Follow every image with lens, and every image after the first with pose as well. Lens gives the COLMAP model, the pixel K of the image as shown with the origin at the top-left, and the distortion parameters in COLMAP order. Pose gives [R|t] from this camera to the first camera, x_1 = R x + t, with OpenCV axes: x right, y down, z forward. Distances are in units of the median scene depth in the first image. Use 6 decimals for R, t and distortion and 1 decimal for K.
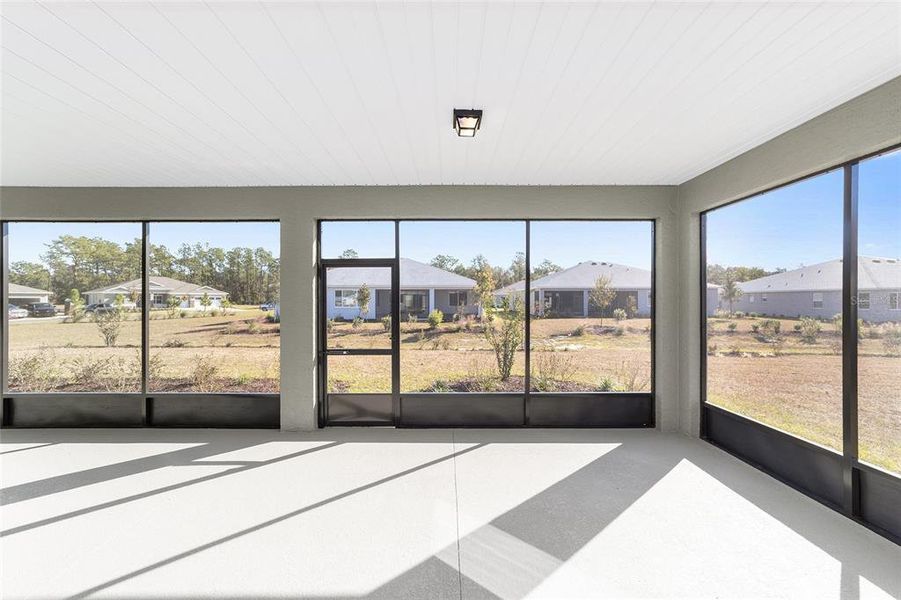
lens RADIAL K [[344.3, 0, 446.3], [0, 344.3, 302.5], [0, 0, 1]] dist [-0.000737, 0.000109]
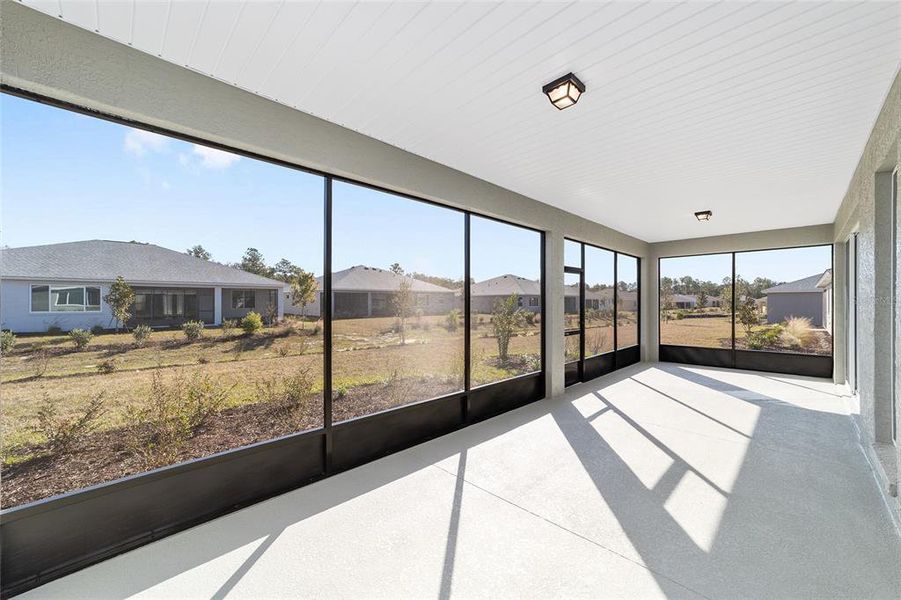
lens RADIAL K [[344.3, 0, 446.3], [0, 344.3, 302.5], [0, 0, 1]] dist [-0.000737, 0.000109]
pose [[0.714800, -0.002081, 0.699326, -0.801195], [0.006688, 0.999970, -0.003860, 0.010802], [-0.699297, 0.007437, 0.714792, 0.174540]]
